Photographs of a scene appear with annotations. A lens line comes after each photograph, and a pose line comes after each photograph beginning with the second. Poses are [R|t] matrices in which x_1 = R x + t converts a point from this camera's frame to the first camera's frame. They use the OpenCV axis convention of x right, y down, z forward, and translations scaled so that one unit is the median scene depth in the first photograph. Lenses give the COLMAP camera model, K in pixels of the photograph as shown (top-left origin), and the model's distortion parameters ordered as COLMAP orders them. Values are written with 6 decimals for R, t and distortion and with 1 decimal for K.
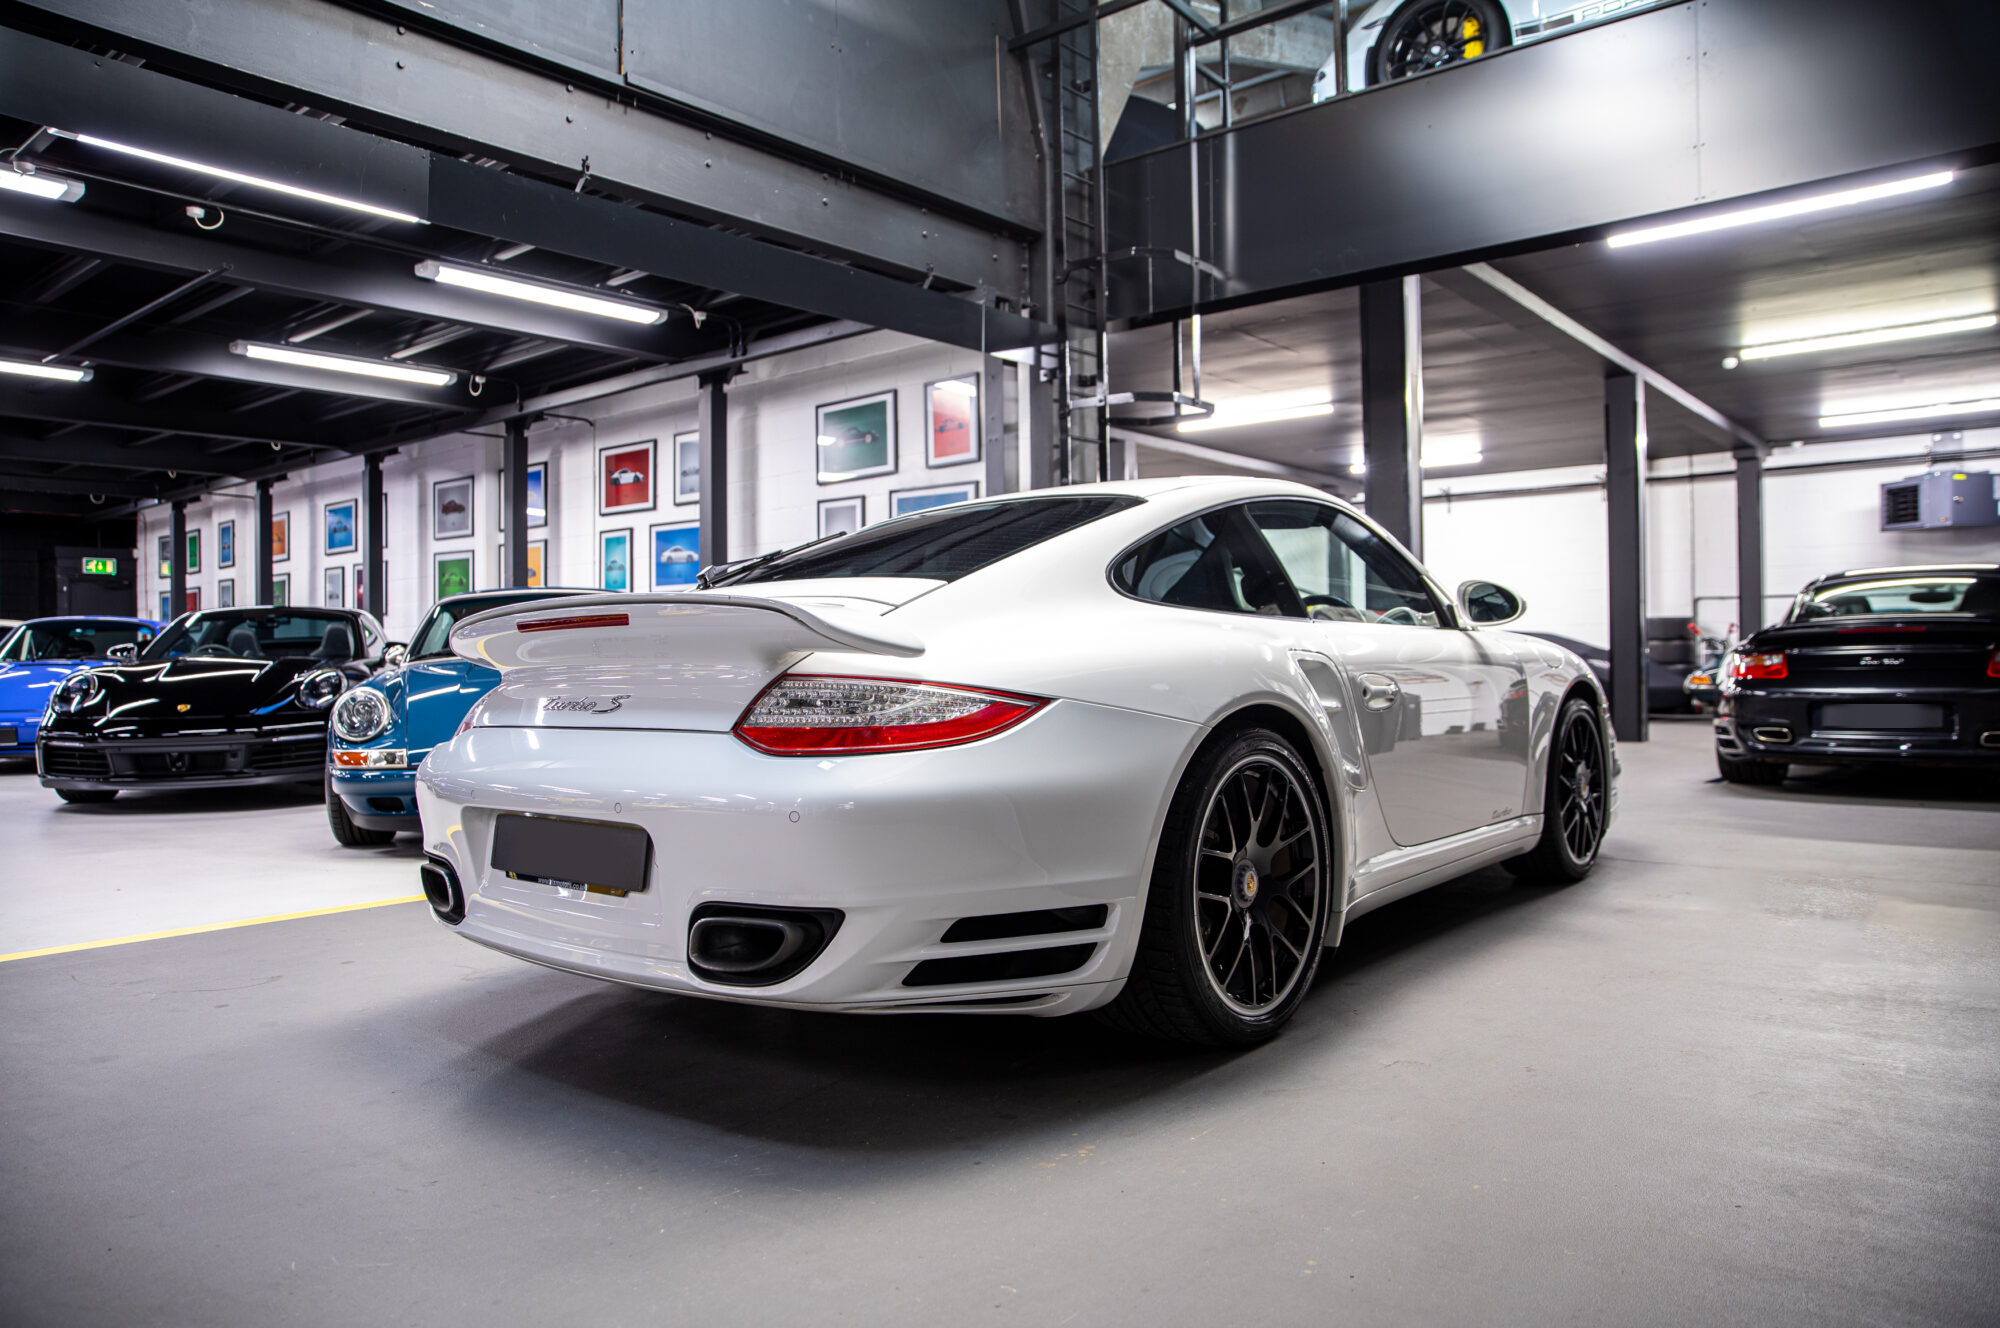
lens RADIAL K [[1382.7, 0, 1000.1], [0, 1382.7, 688.2], [0, 0, 1]] dist [-0.073569, 0.078075]
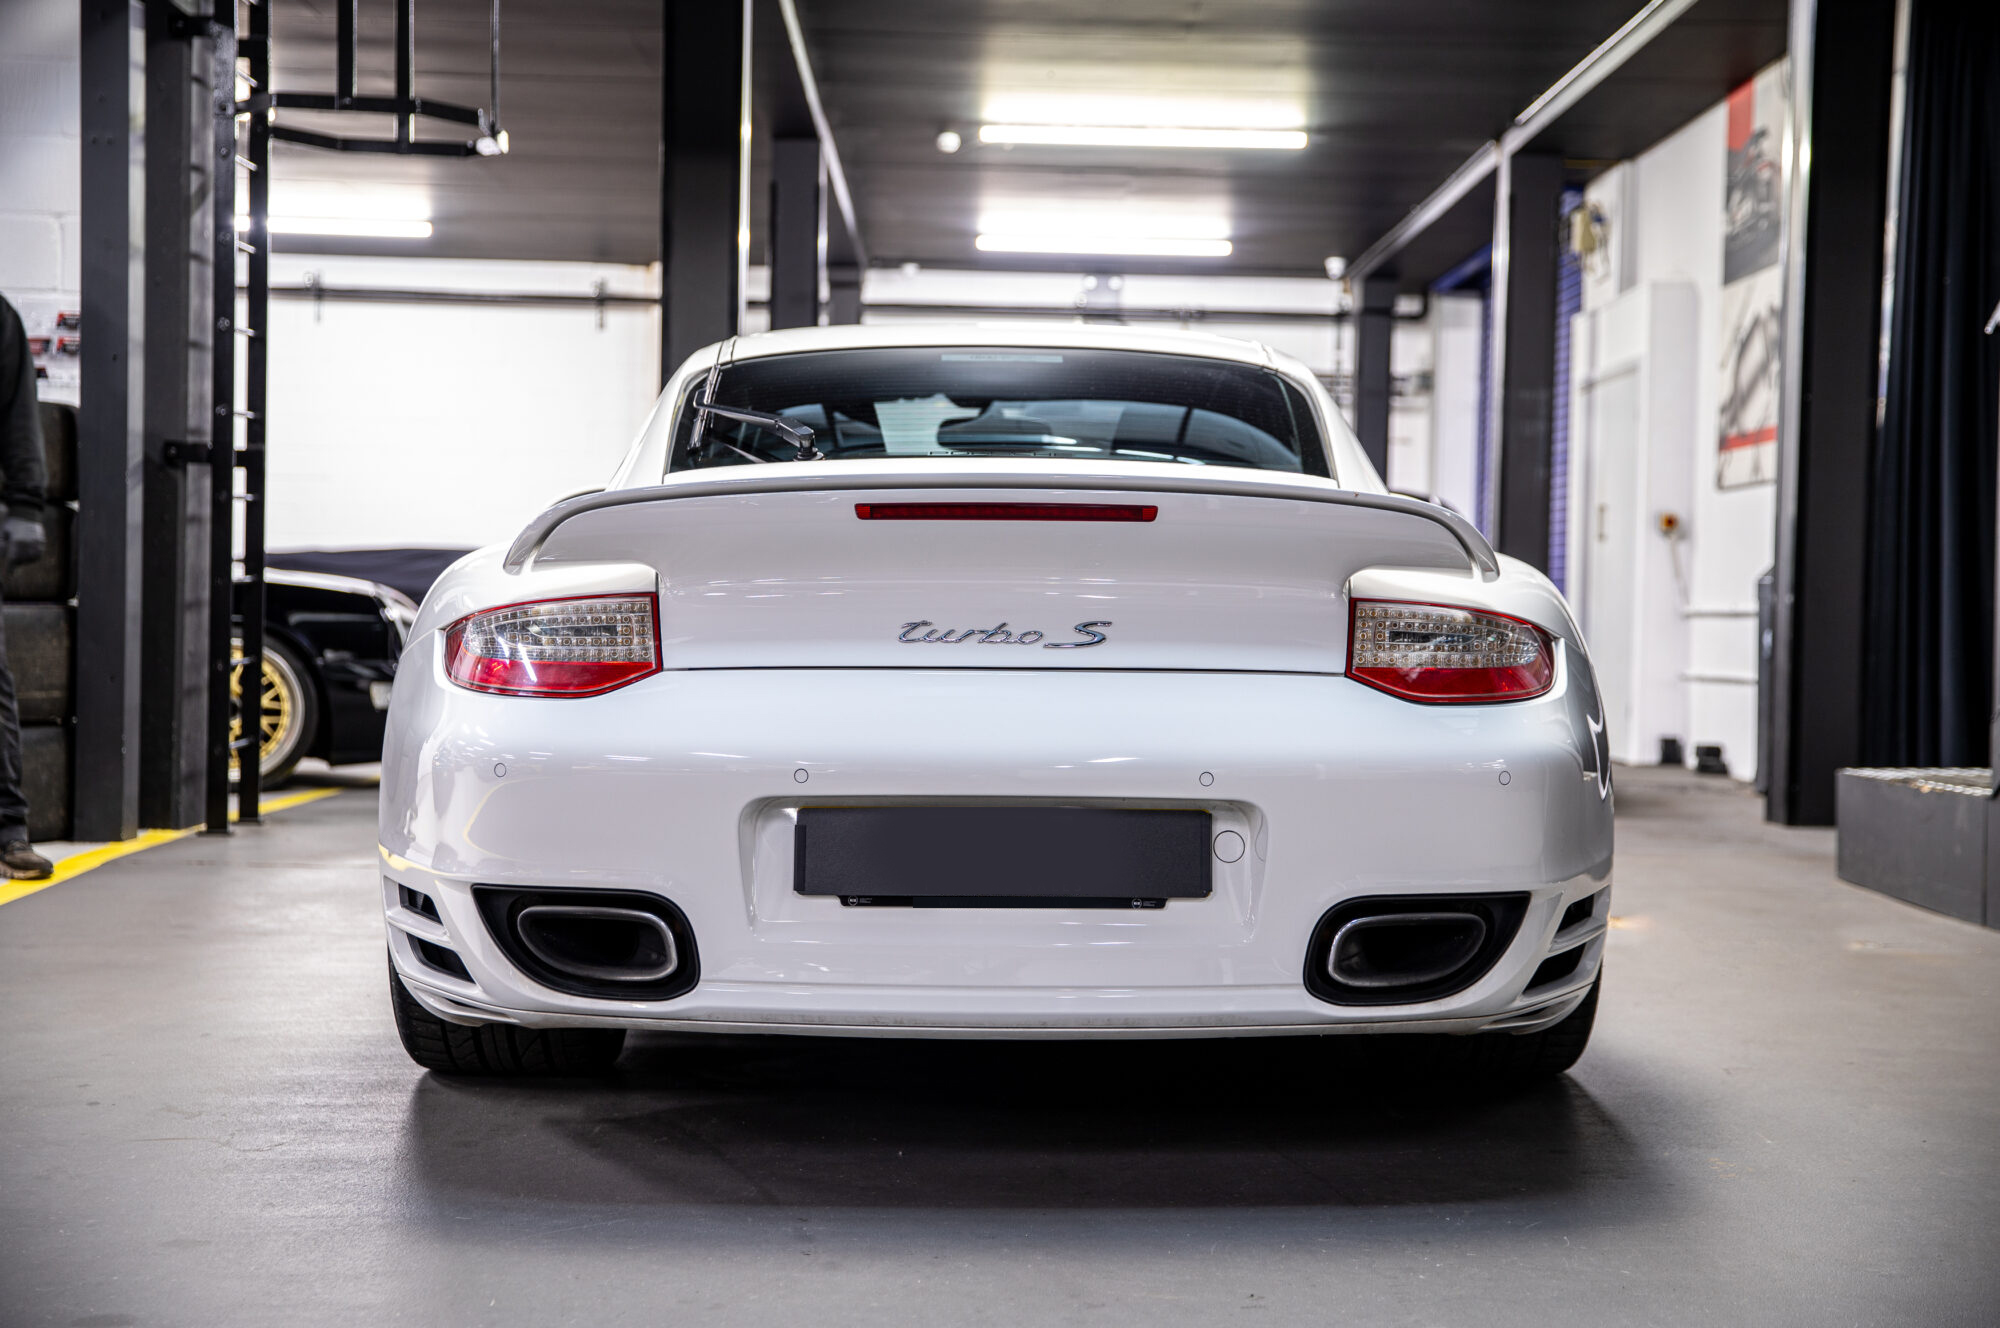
lens RADIAL K [[2802.7, 0, 1000.0], [0, 2802.7, 664.0], [0, 0, 1]] dist [0.064175, 0.000154]
pose [[0.755406, 0.013245, 0.655123, -0.306956], [-0.014925, 0.999884, -0.003006, 0.007839], [-0.655087, -0.007507, 0.755516, -0.006374]]
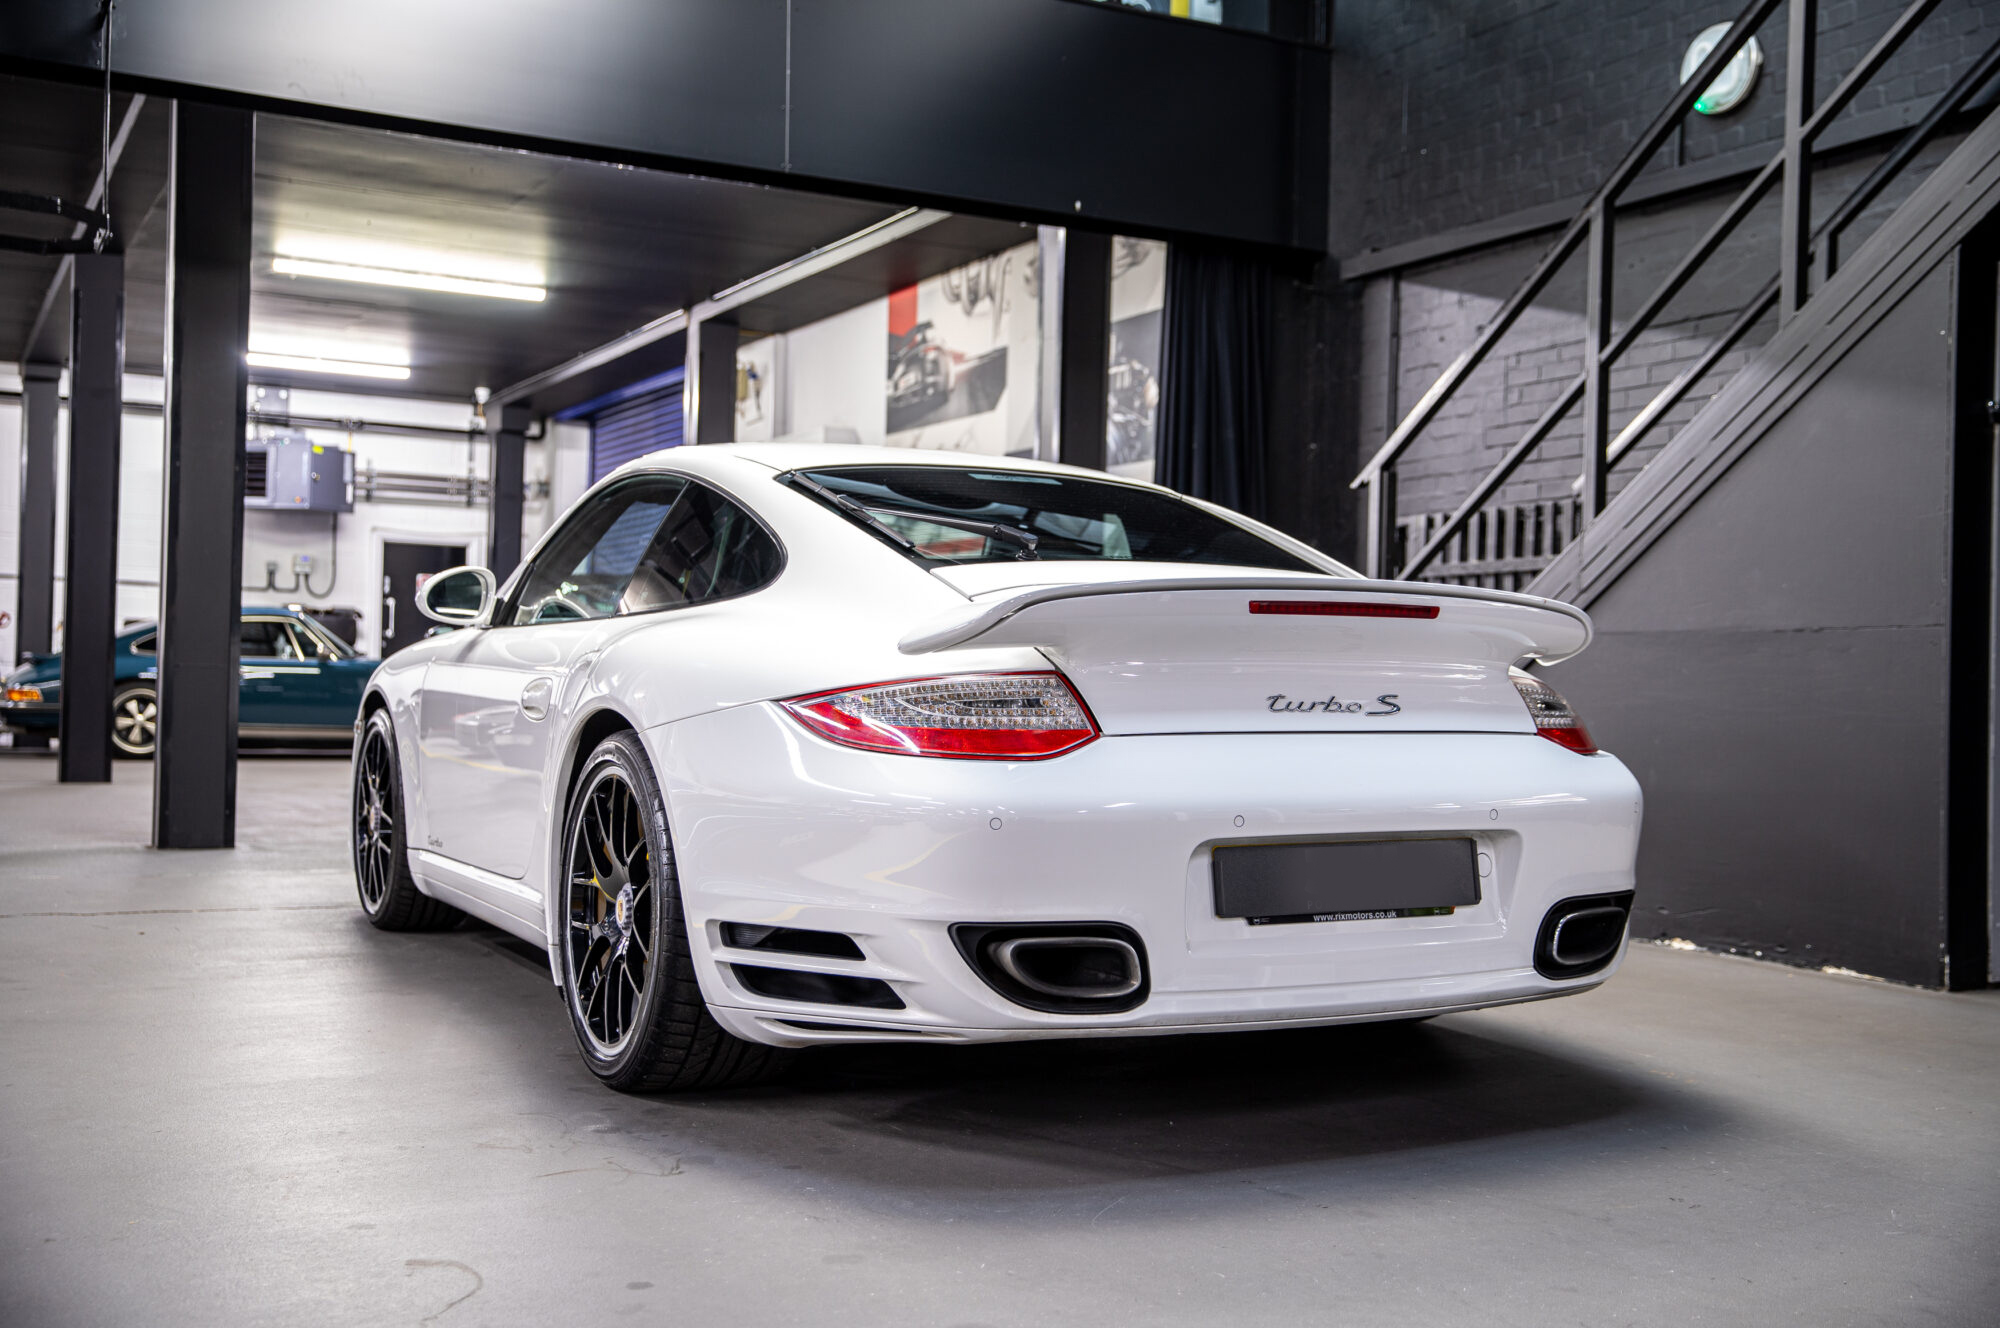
lens RADIAL K [[2132.6, 0, 1081.2], [0, 2132.6, 671.9], [0, 0, 1]] dist [0.023519, 0.012128]
pose [[0.332569, 0.026232, 0.942714, -0.410971], [-0.007191, 0.999655, -0.025279, 0.006645], [-0.943051, 0.001628, 0.332643, 0.182184]]
